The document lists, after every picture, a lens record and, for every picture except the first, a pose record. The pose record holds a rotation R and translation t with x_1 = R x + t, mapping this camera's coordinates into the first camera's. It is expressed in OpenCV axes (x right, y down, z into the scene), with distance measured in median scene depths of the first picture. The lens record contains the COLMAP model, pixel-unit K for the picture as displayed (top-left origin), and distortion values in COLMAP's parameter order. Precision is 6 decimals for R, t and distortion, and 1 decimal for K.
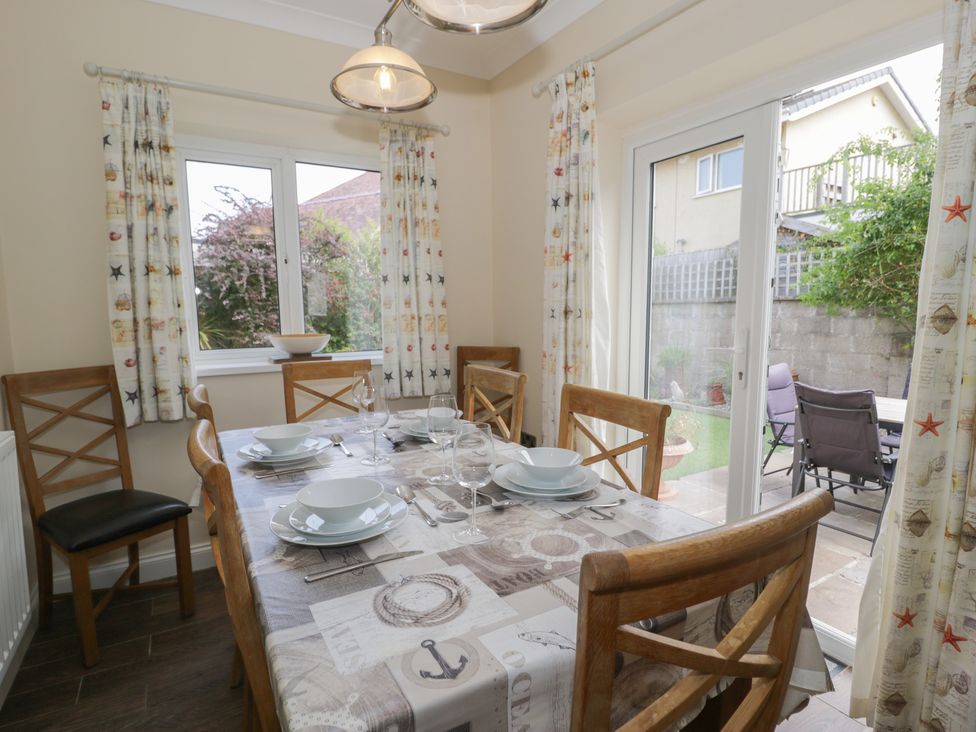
lens RADIAL K [[514.1, 0, 490.5], [0, 514.1, 367.4], [0, 0, 1]] dist [-0.000126, -0.013807]
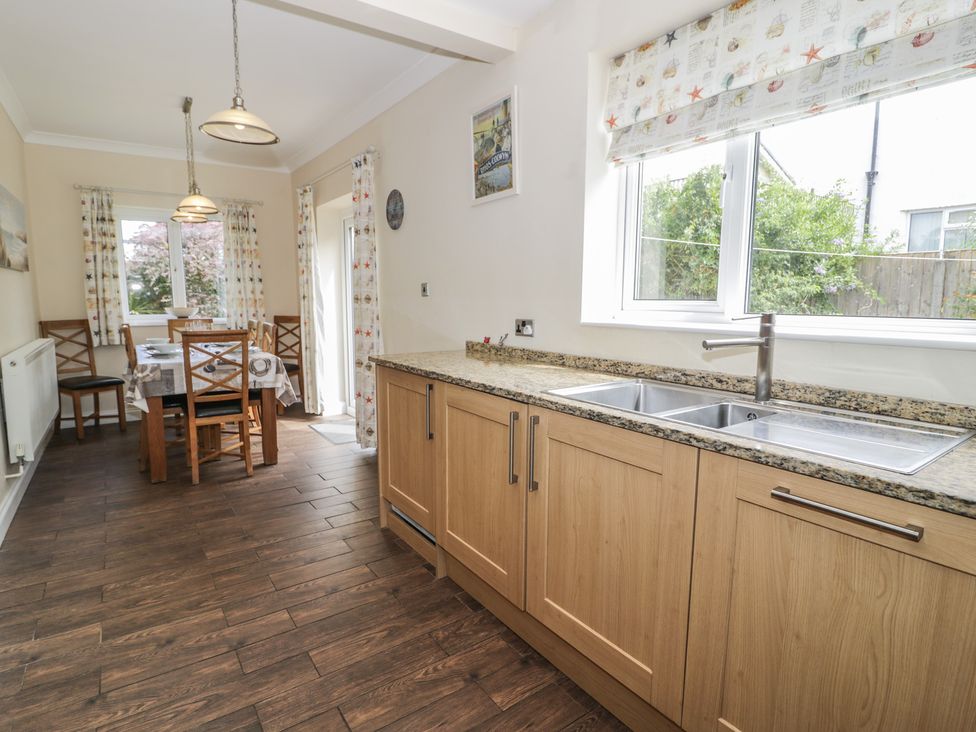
lens RADIAL K [[514.1, 0, 484.6], [0, 514.1, 364.9], [0, 0, 1]] dist [-0.000126, -0.013807]
pose [[0.997316, 0.002777, 0.073171, 0.805614], [-0.003897, 0.999877, 0.015177, 0.152868], [-0.073120, -0.015421, 0.997204, -1.318925]]
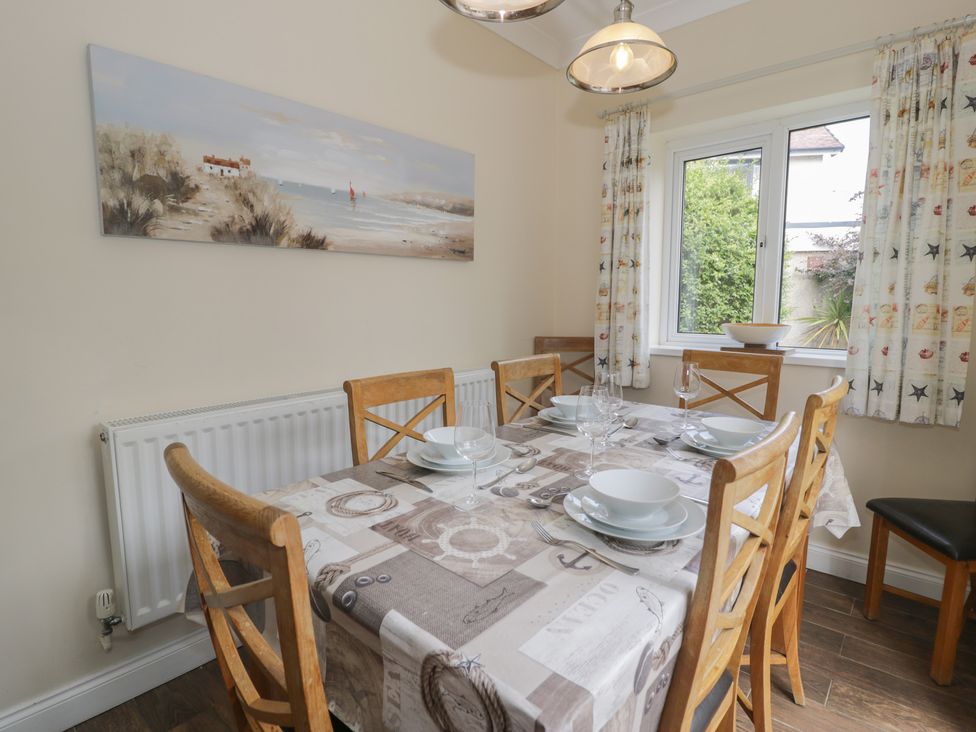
lens RADIAL K [[514.1, 0, 487.4], [0, 514.1, 367.5], [0, 0, 1]] dist [-0.000126, -0.013807]
pose [[0.299597, 0.133502, -0.944679, 0.458018], [-0.112172, 0.988223, 0.104081, -0.034700], [0.947449, 0.074785, 0.311043, 0.323003]]
